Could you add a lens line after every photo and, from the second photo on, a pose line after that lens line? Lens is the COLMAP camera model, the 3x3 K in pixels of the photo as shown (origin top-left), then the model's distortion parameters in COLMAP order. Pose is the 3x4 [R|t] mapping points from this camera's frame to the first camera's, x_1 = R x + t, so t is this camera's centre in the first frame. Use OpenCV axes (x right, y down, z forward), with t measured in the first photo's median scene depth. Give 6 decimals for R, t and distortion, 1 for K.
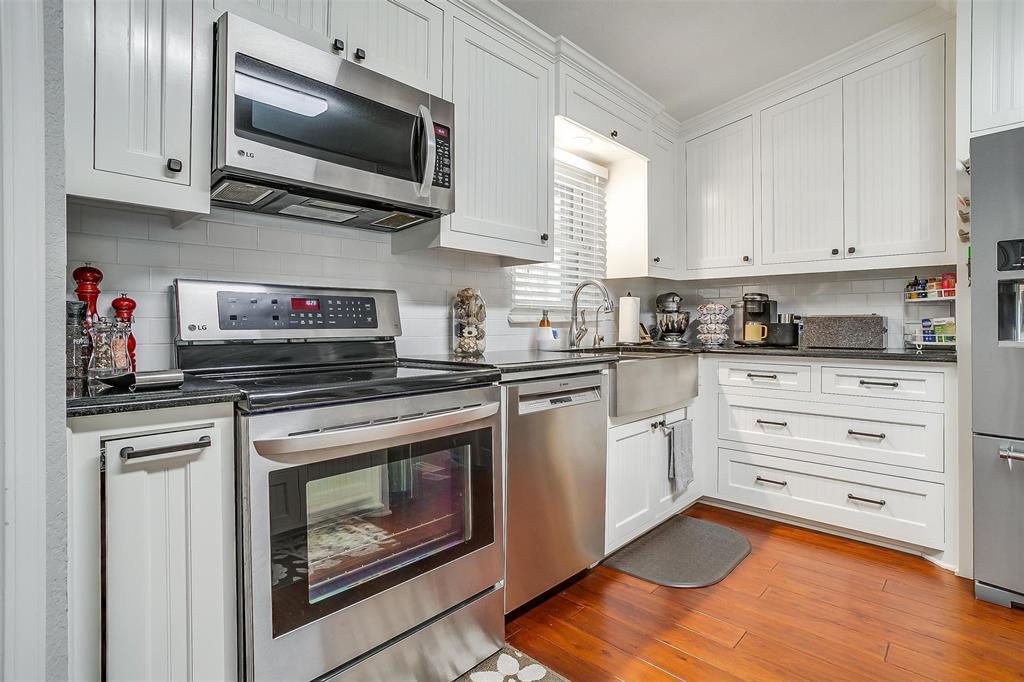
lens RADIAL K [[500.4, 0, 508.0], [0, 500.4, 319.4], [0, 0, 1]] dist [-0.043240, 0.023037]
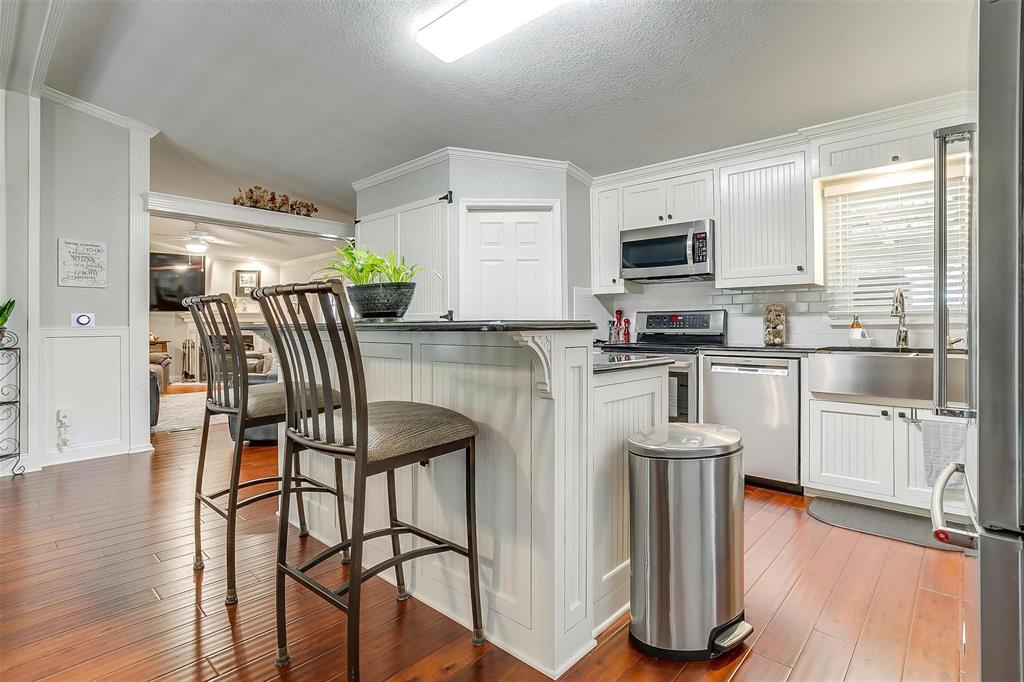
lens RADIAL K [[500.4, 0, 508.0], [0, 500.4, 319.4], [0, 0, 1]] dist [-0.043240, 0.023037]
pose [[0.034317, -0.016224, -0.999279, 1.818037], [0.012930, 0.999792, -0.015788, 0.000557], [0.999327, -0.012379, 0.034520, 0.095257]]
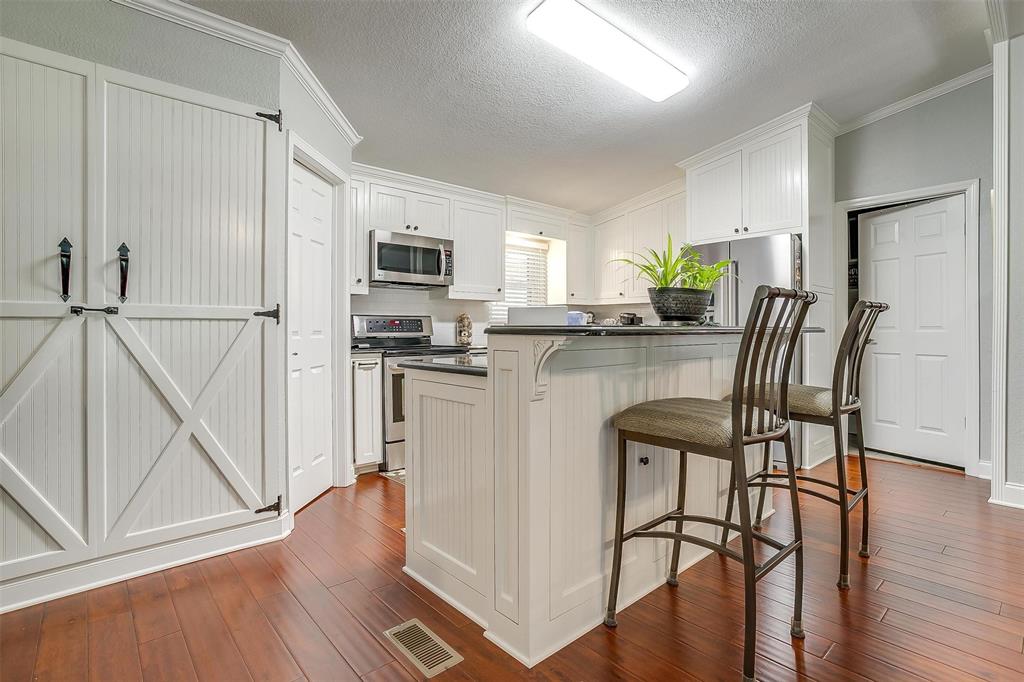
lens RADIAL K [[500.4, 0, 508.0], [0, 500.4, 319.4], [0, 0, 1]] dist [-0.043240, 0.023037]
pose [[0.996334, -0.003274, -0.085488, 0.353452], [0.002472, 0.999952, -0.009487, -0.020187], [0.085515, 0.009241, 0.996294, -1.368788]]
